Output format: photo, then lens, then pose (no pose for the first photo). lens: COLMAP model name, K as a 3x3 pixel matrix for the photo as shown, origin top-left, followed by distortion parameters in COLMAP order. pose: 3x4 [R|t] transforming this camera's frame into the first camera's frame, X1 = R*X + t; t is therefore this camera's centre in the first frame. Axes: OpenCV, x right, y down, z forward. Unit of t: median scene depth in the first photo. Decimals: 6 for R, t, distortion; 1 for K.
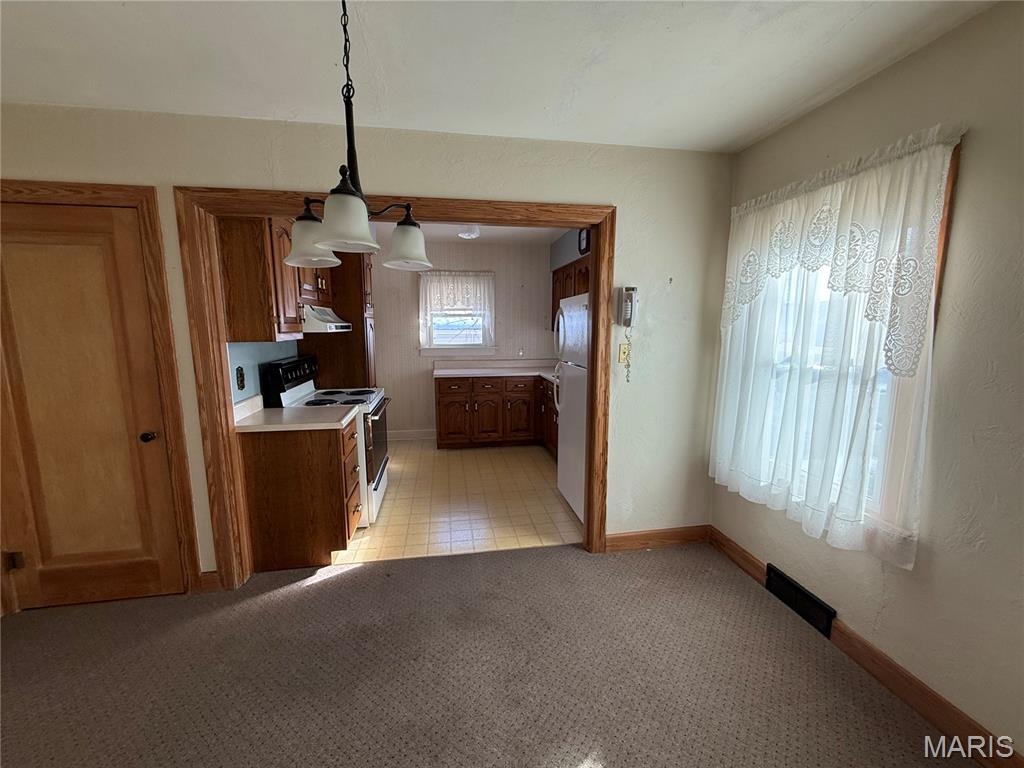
lens RADIAL K [[406.6, 0, 509.0], [0, 406.6, 383.2], [0, 0, 1]] dist [-0.000129, 0.000007]
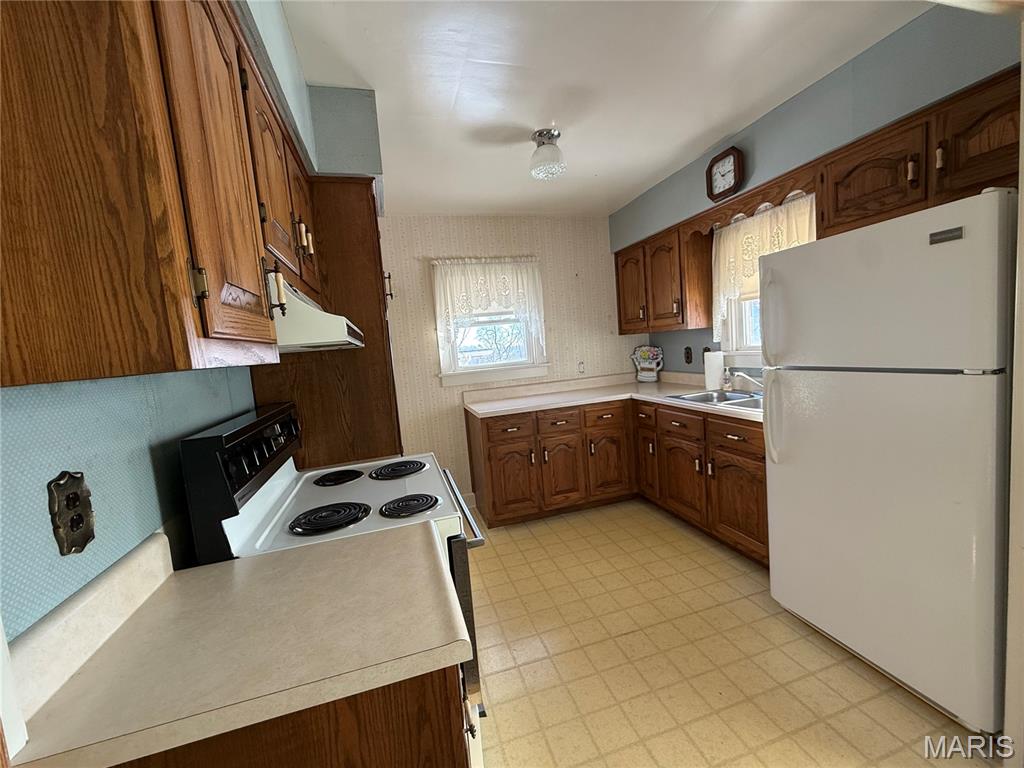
lens RADIAL K [[406.6, 0, 509.0], [0, 406.6, 383.2], [0, 0, 1]] dist [-0.000129, 0.000007]
pose [[0.989546, -0.092786, 0.110405, -0.197650], [0.098885, 0.993786, -0.051101, -0.030091], [-0.104978, 0.061485, 0.992572, 0.353920]]
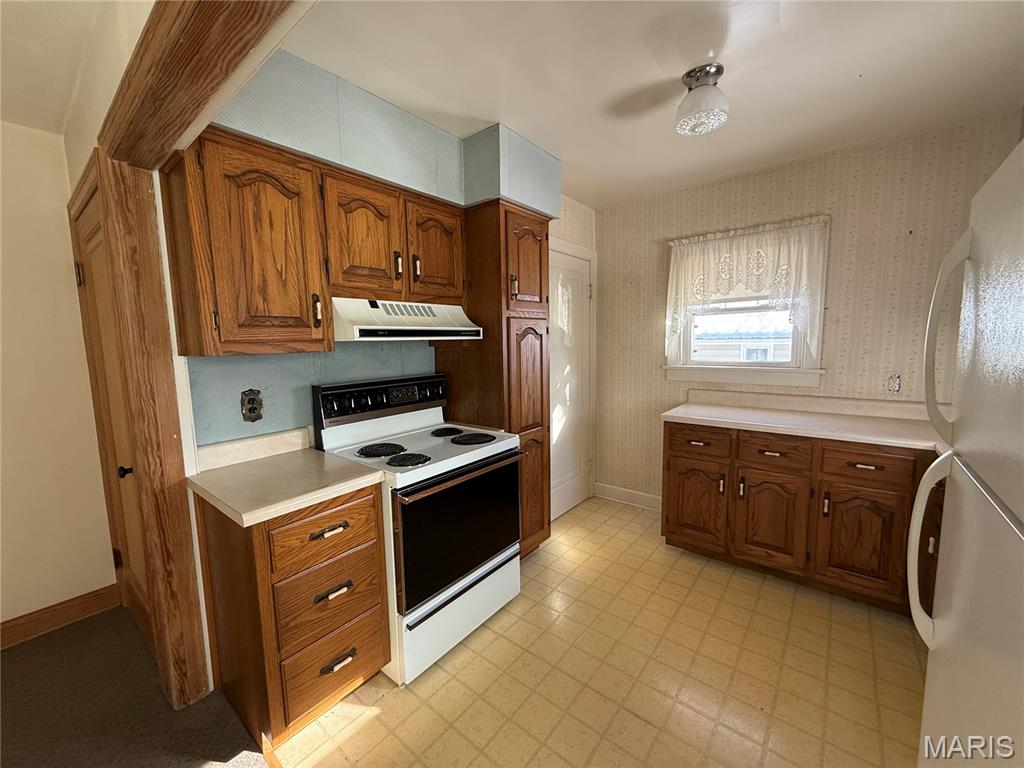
lens RADIAL K [[406.6, 0, 509.0], [0, 406.6, 383.2], [0, 0, 1]] dist [-0.000129, 0.000007]
pose [[0.665520, 0.069436, -0.743143, 0.089443], [-0.088496, 0.995981, 0.013807, -0.053136], [0.741115, 0.056576, 0.668990, 0.446182]]
